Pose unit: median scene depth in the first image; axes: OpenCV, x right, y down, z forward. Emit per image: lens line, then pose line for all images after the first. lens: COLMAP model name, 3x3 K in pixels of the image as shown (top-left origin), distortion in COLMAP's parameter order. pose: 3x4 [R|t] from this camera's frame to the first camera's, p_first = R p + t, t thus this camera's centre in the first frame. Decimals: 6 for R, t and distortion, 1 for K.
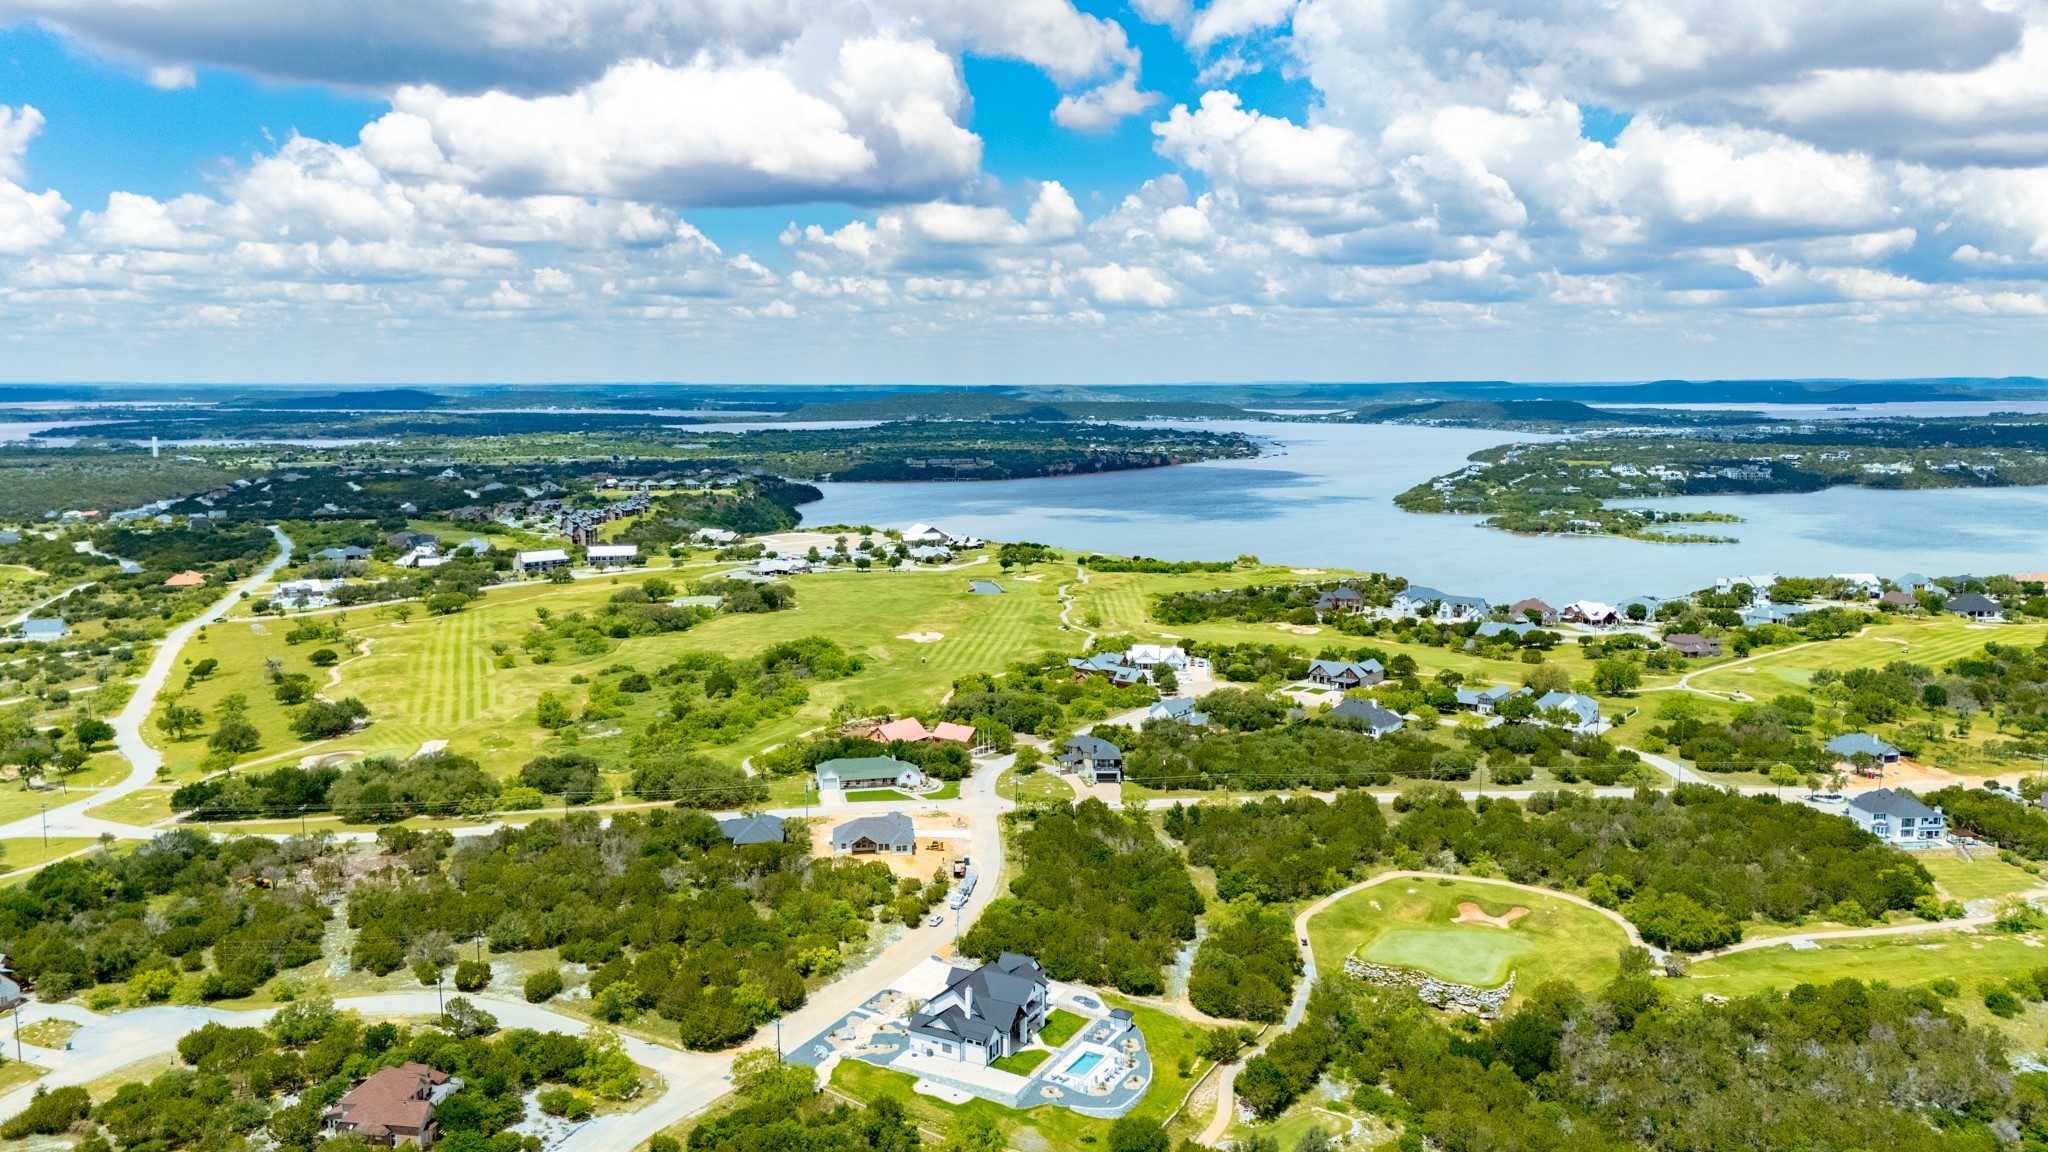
lens RADIAL K [[1498.3, 0, 1024.0], [0, 1498.3, 576.0], [0, 0, 1]] dist [0.106343, -0.133924]
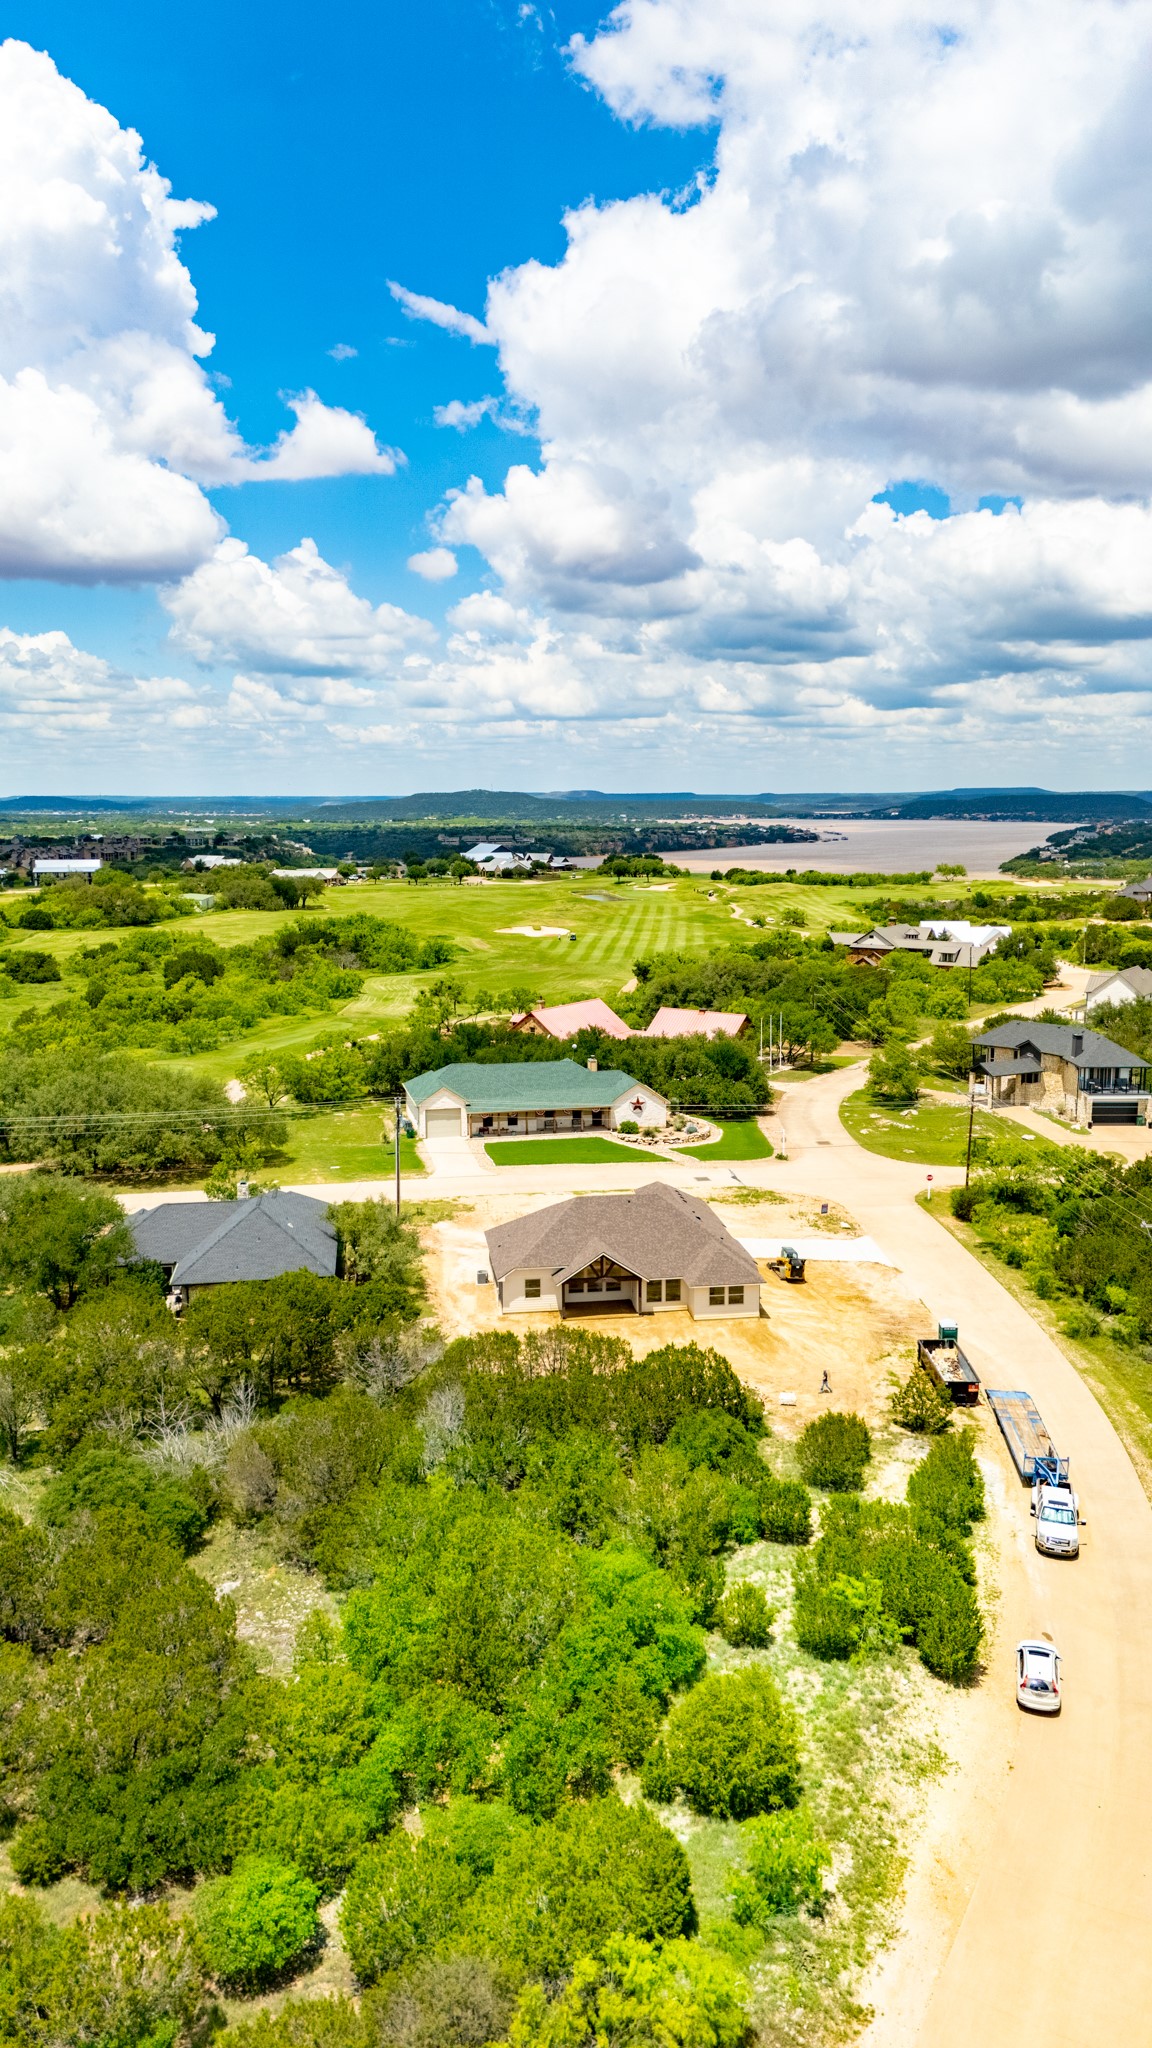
lens RADIAL K [[1498.3, 0, 576.0], [0, 1498.3, 1024.0], [0, 0, 1]] dist [0.106343, -0.133924]
pose [[0.999746, -0.002964, 0.022359, -0.100862], [0.002499, 0.999780, 0.020818, 0.102043], [-0.022416, -0.020757, 0.999533, 0.594978]]
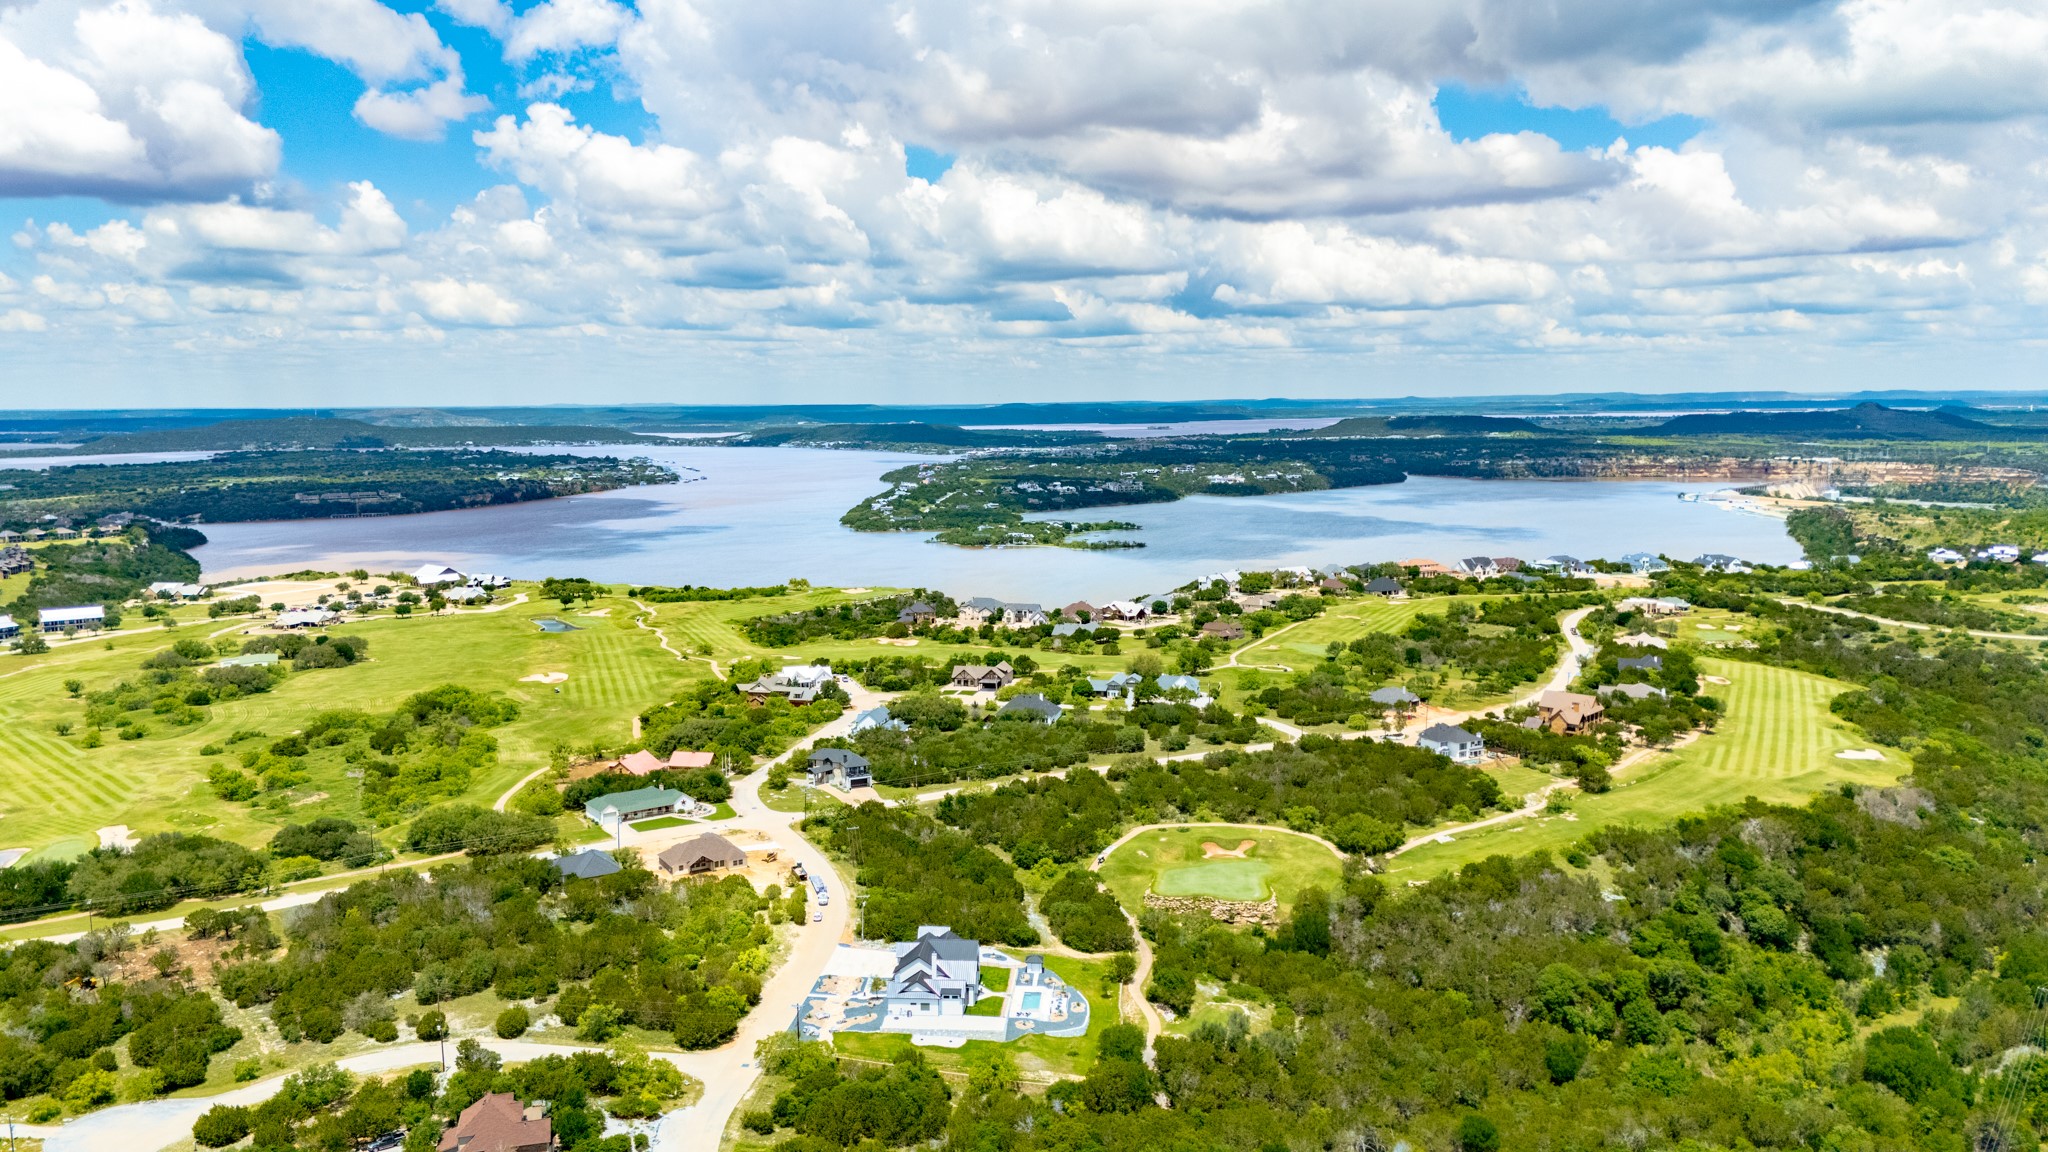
lens RADIAL K [[1498.3, 0, 1024.0], [0, 1498.3, 576.0], [0, 0, 1]] dist [0.106343, -0.133924]
pose [[0.916378, -0.053689, 0.396697, -0.265677], [0.059430, 0.998230, -0.002184, -0.008114], [-0.395877, 0.025577, 0.917947, -0.068524]]
